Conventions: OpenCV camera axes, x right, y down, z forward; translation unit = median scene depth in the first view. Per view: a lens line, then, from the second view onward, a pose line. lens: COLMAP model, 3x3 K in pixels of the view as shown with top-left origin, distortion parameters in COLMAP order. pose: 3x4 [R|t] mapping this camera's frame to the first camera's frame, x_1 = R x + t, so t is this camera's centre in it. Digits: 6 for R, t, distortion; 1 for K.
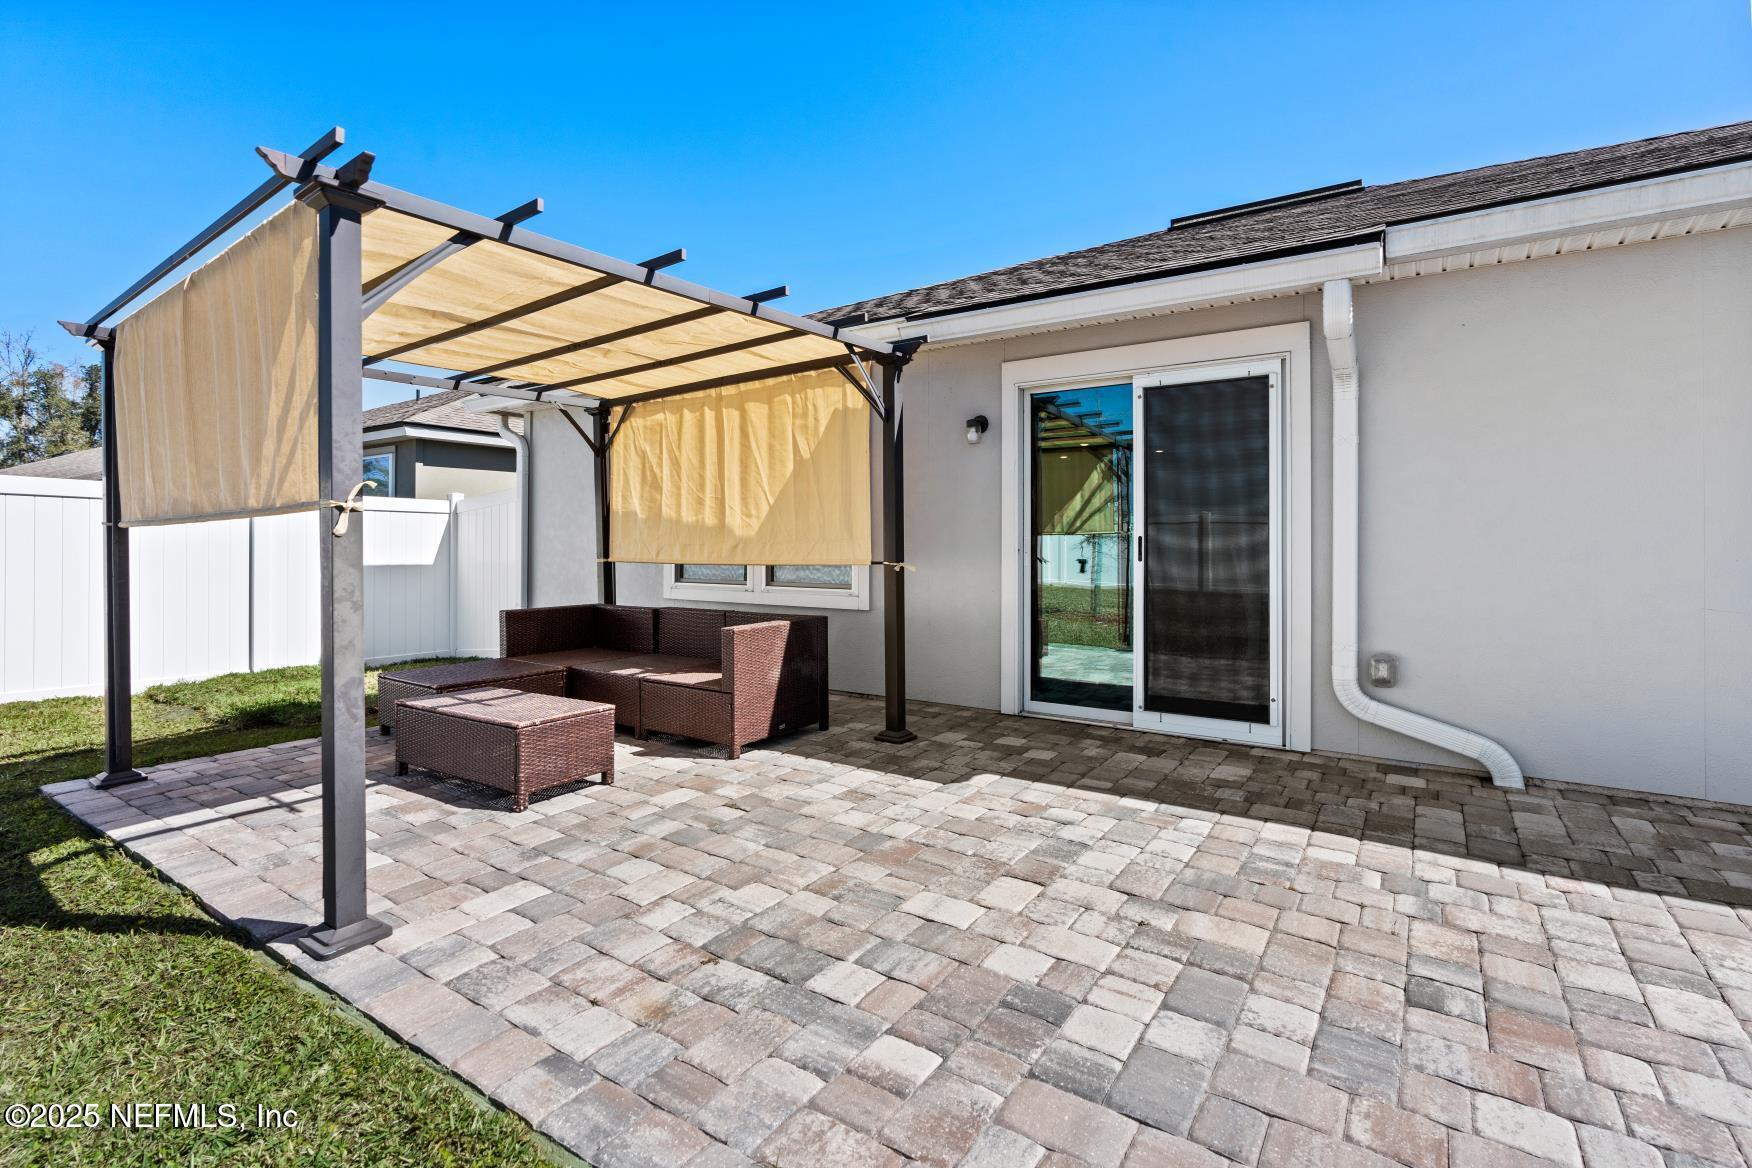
lens RADIAL K [[811.8, 0, 883.9], [0, 811.8, 536.4], [0, 0, 1]] dist [-0.002681, 0.000474]
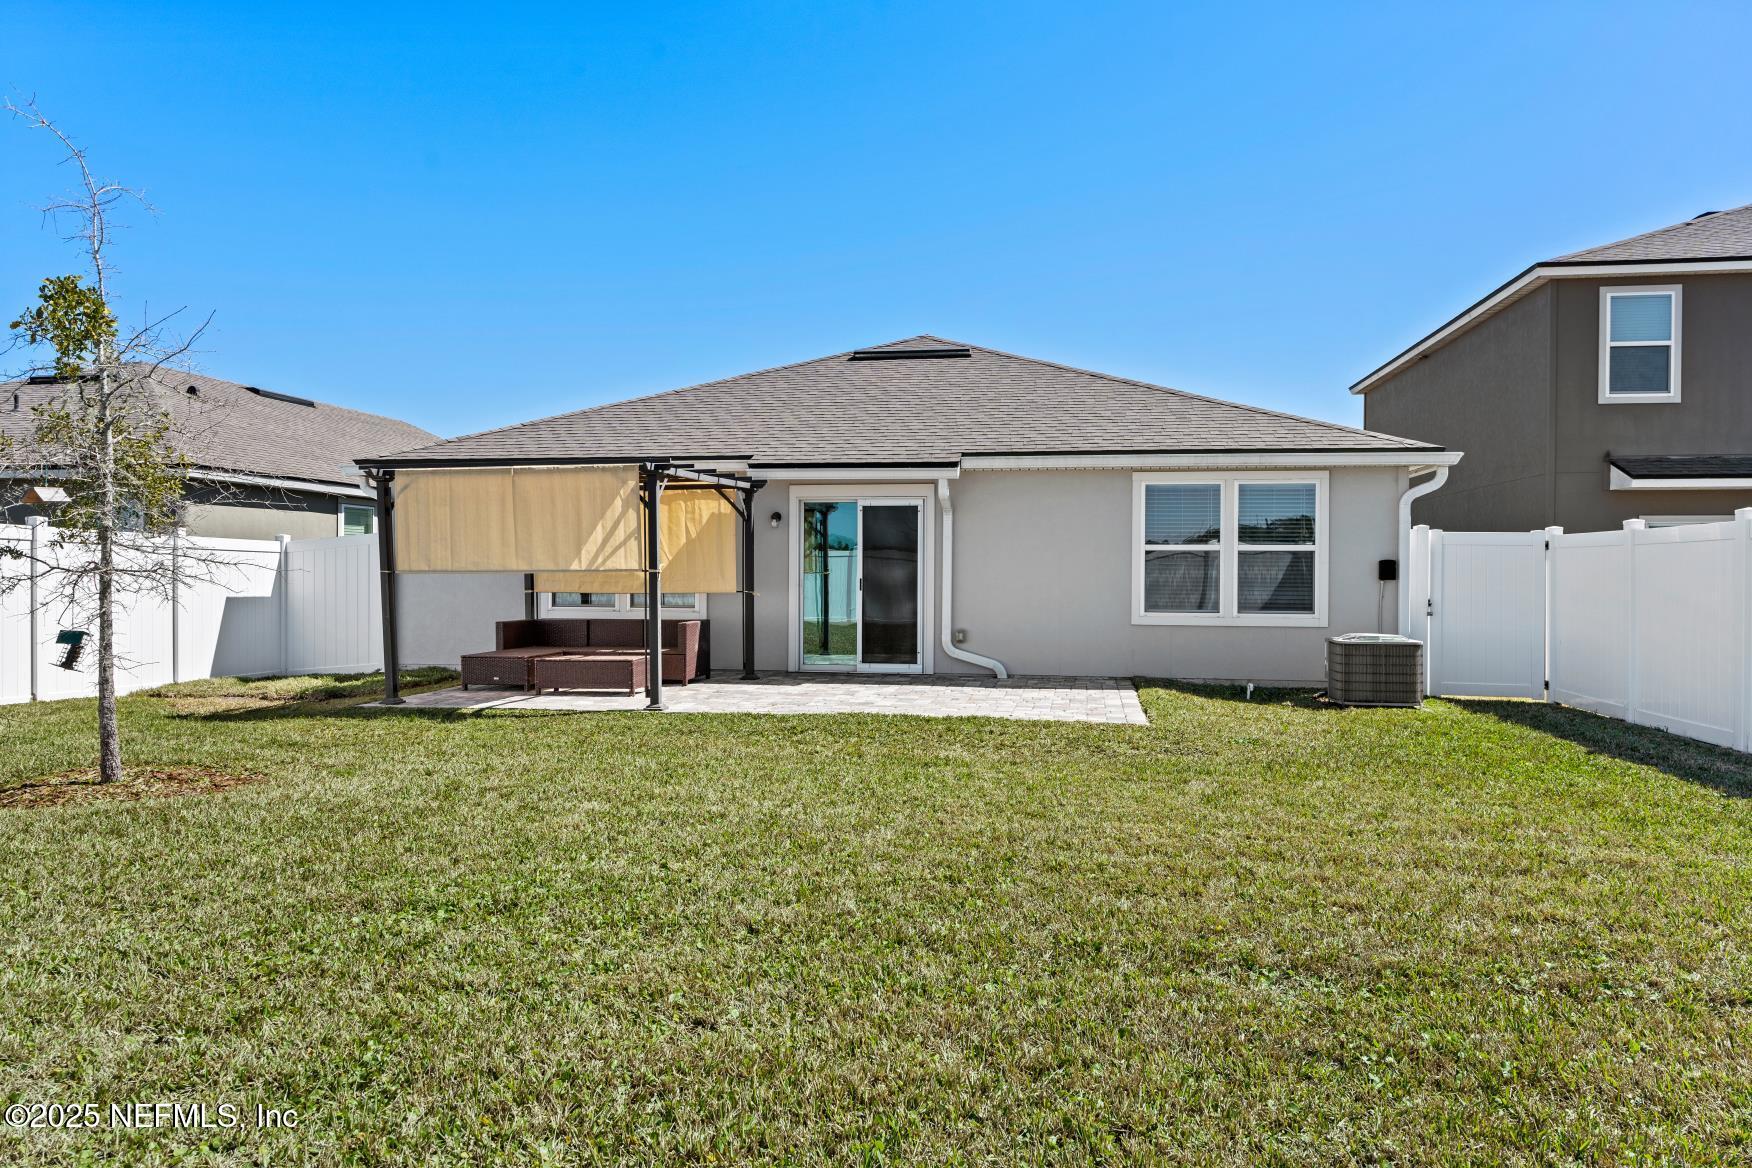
lens RADIAL K [[1220.8, 0, 876.0], [0, 1220.8, 584.0], [0, 0, 1]] dist [0.000078, -0.000023]
pose [[0.913484, -0.000249, 0.406875, -1.150010], [-0.007861, 0.999802, 0.018259, -0.053909], [-0.406799, -0.019878, 0.913301, -2.332798]]
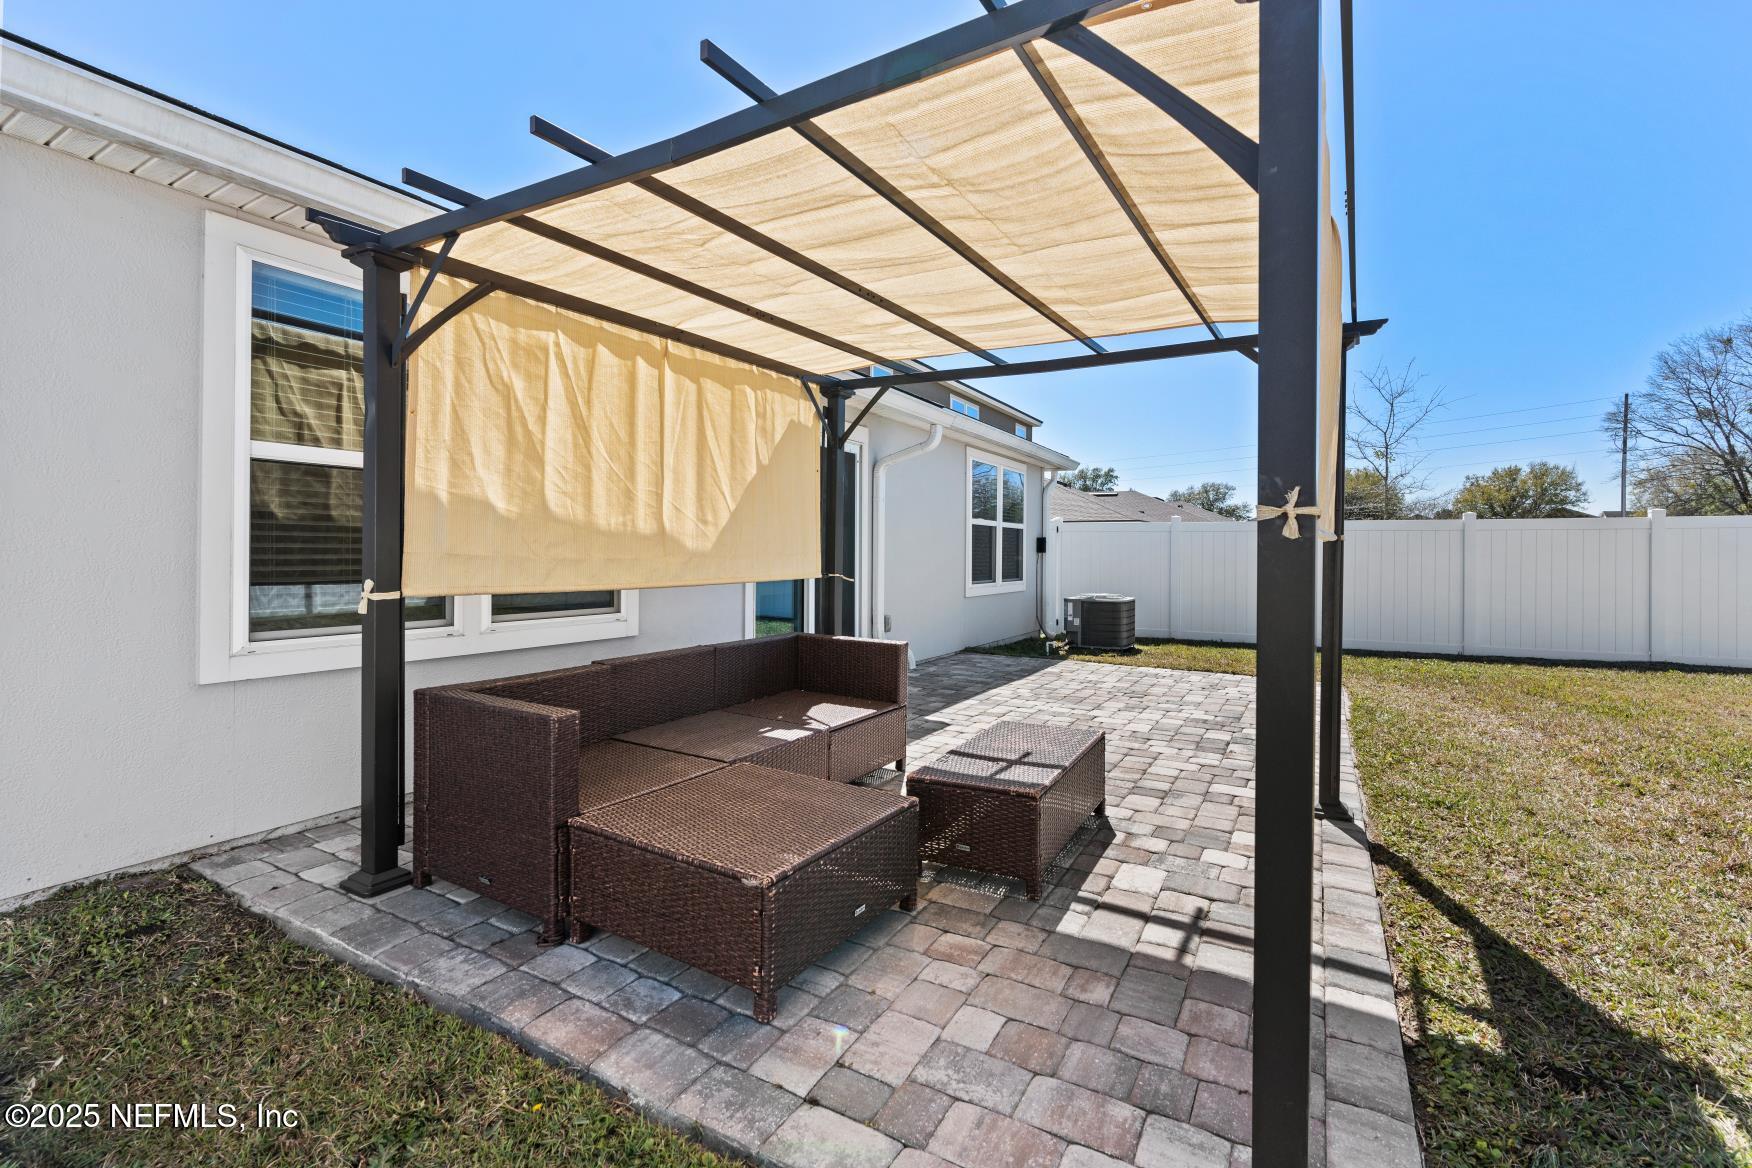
lens RADIAL K [[795.2, 0, 877.1], [0, 795.2, 553.1], [0, 0, 1]] dist [-0.011628, 0.000408]
pose [[-0.077139, 0.000795, 0.997020, -1.338396], [-0.017243, 0.999849, -0.002131, 0.004387], [-0.996871, -0.017356, -0.077114, 1.265629]]
